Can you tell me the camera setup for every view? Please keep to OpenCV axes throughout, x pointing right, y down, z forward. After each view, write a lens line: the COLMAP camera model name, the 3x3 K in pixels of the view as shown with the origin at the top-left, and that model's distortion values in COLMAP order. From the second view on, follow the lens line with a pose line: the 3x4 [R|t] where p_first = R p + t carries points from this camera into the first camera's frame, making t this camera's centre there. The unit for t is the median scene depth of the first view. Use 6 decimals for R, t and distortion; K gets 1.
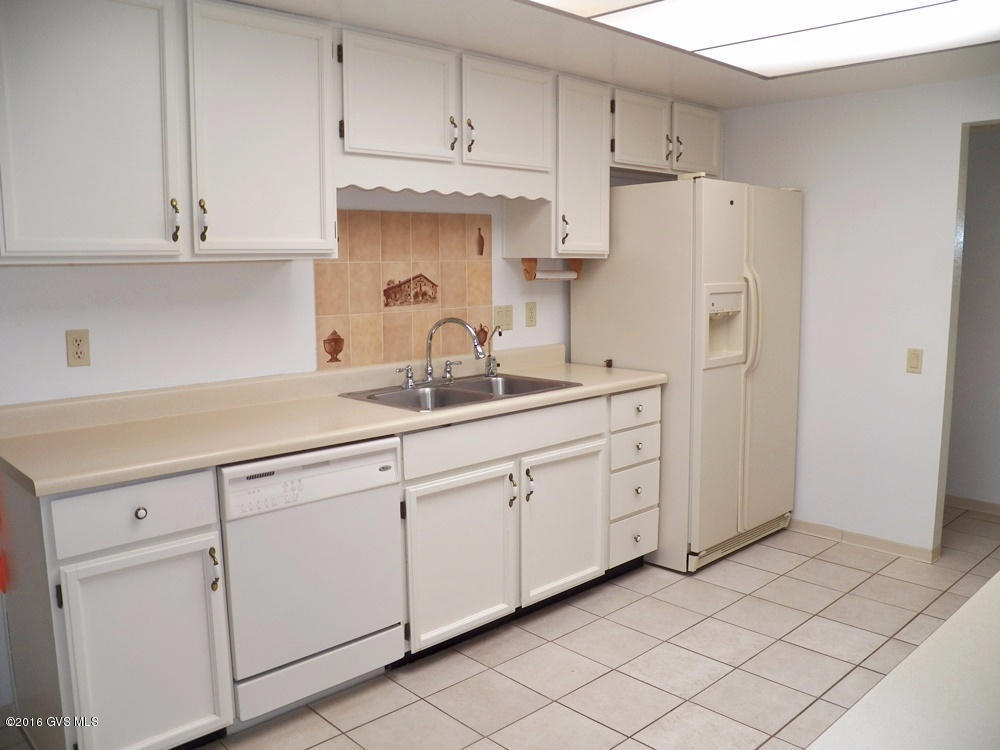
lens RADIAL K [[916.3, 0, 500.0], [0, 916.3, 375.0], [0, 0, 1]] dist [0.001207, 0.000482]
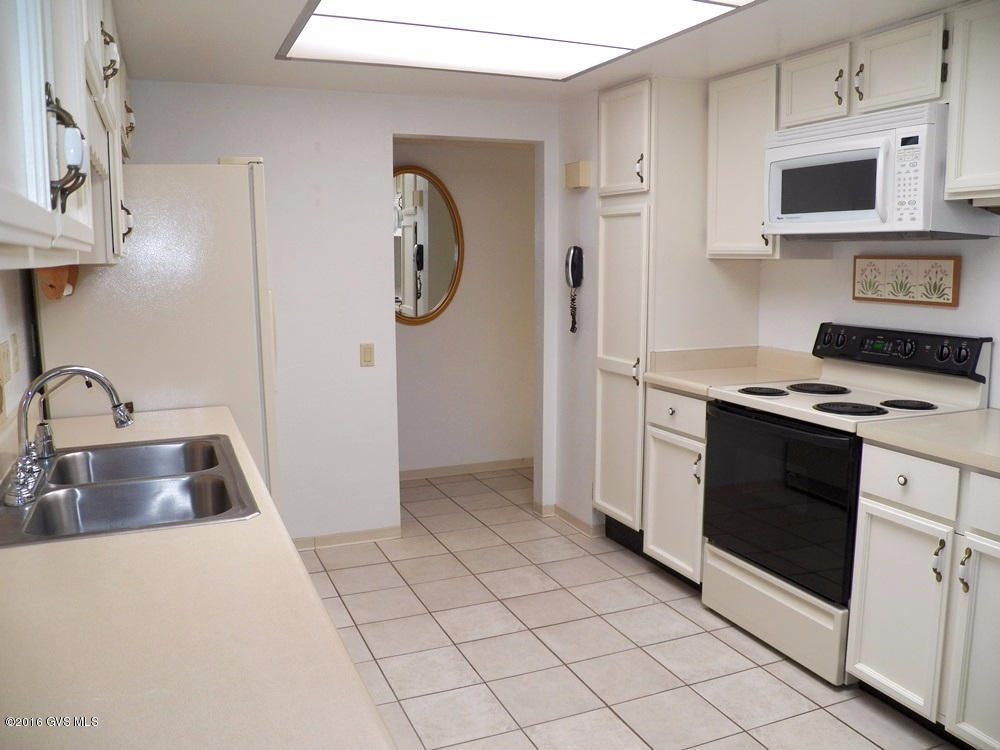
lens RADIAL K [[916.3, 0, 500.0], [0, 916.3, 375.0], [0, 0, 1]] dist [0.001207, 0.000482]
pose [[0.354565, -0.135470, 0.925166, -0.471214], [0.127138, 0.987244, 0.095835, -0.074477], [-0.926347, 0.083644, 0.367266, 0.478431]]
